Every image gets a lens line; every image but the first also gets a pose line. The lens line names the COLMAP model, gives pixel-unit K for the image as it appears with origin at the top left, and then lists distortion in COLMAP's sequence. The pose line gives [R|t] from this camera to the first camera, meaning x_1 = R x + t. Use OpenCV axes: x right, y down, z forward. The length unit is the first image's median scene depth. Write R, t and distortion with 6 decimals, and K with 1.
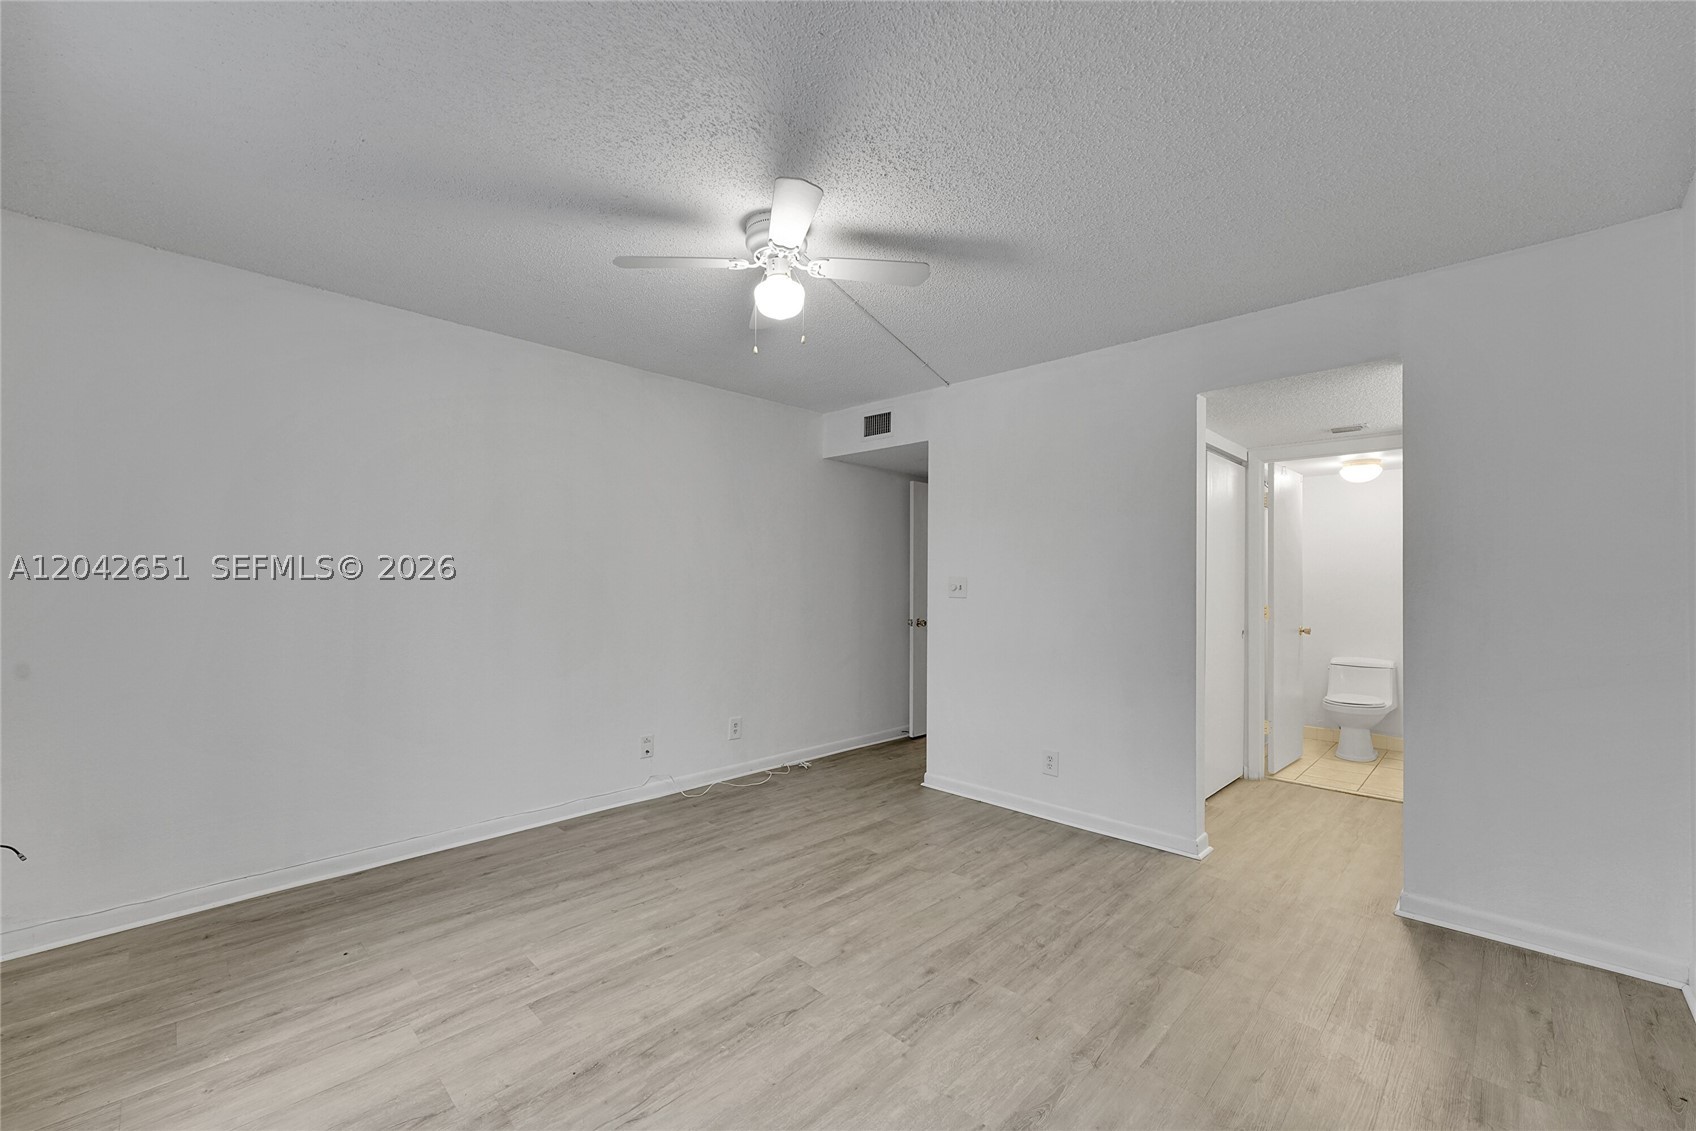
lens RADIAL K [[719.7, 0, 848.0], [0, 719.7, 565.5], [0, 0, 1]] dist [-0.003058, -0.000257]
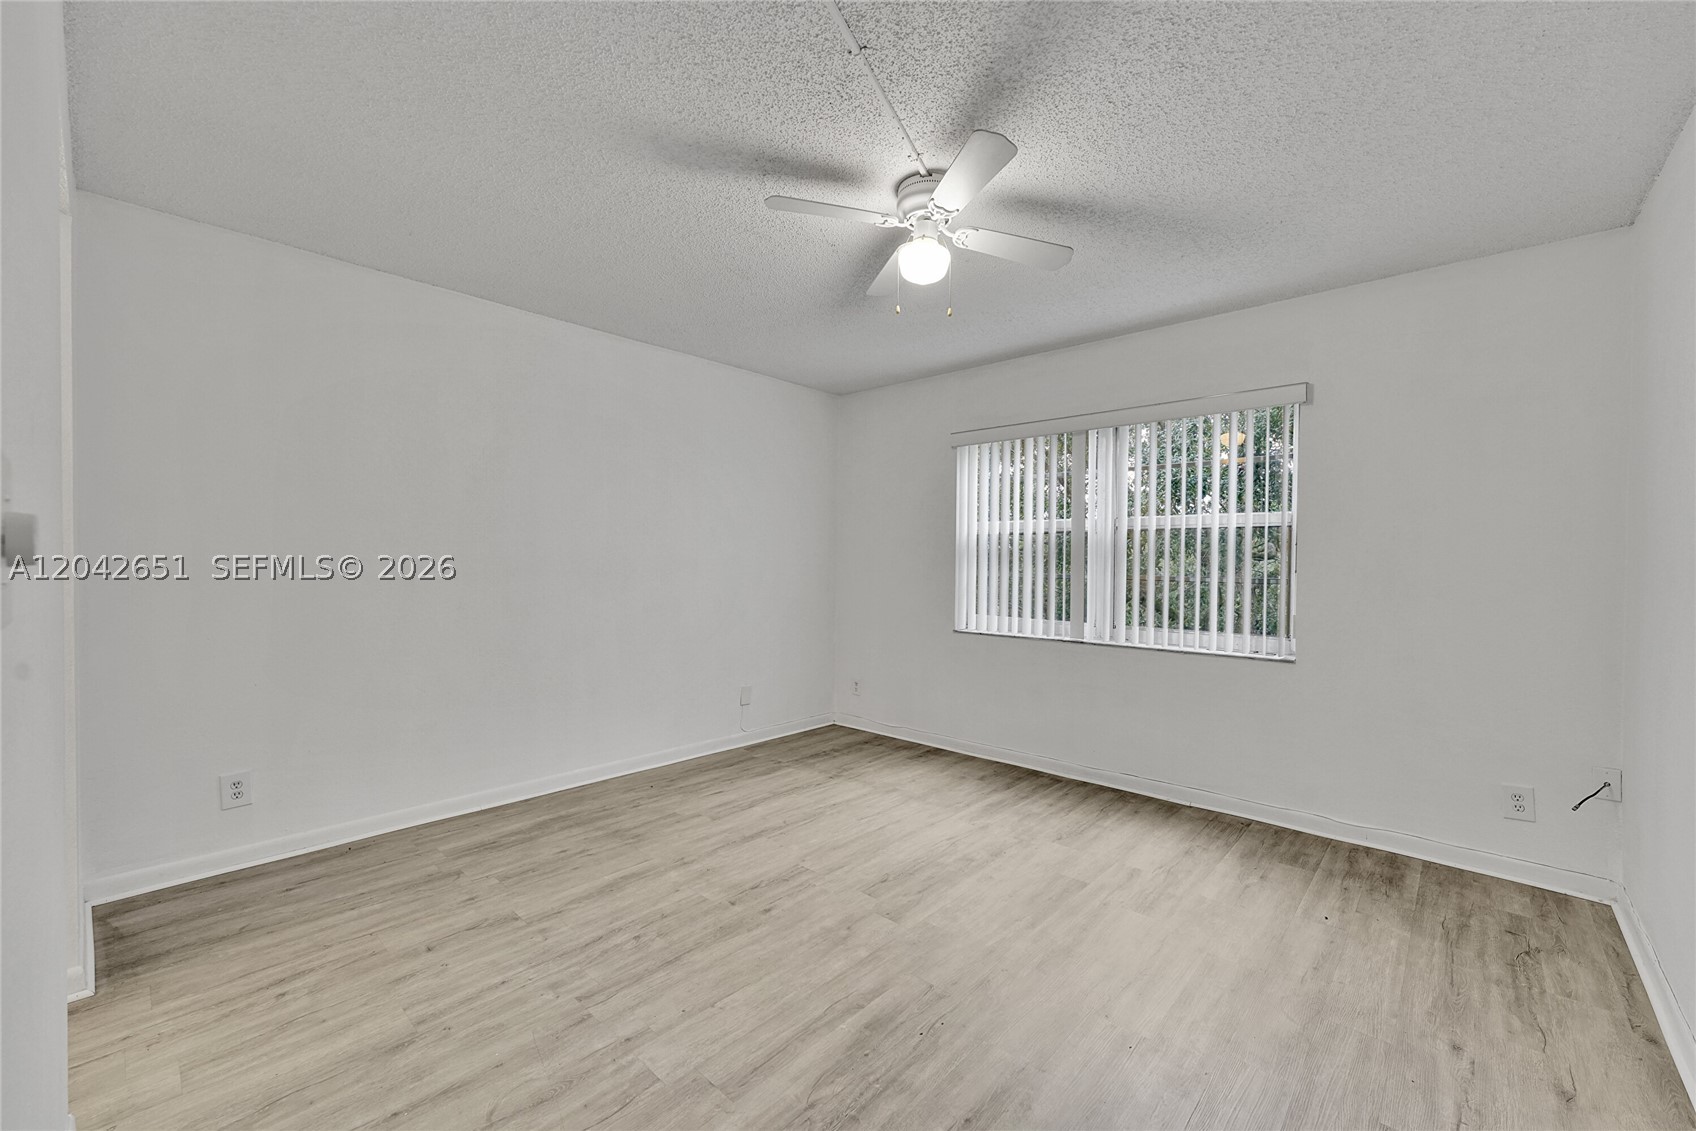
lens RADIAL K [[719.7, 0, 848.0], [0, 719.7, 565.5], [0, 0, 1]] dist [-0.003058, -0.000257]
pose [[-0.999366, -0.016214, -0.031682, 0.032290], [-0.015647, 0.999715, -0.018049, 0.058331], [0.031965, -0.017542, -0.999335, 1.938771]]
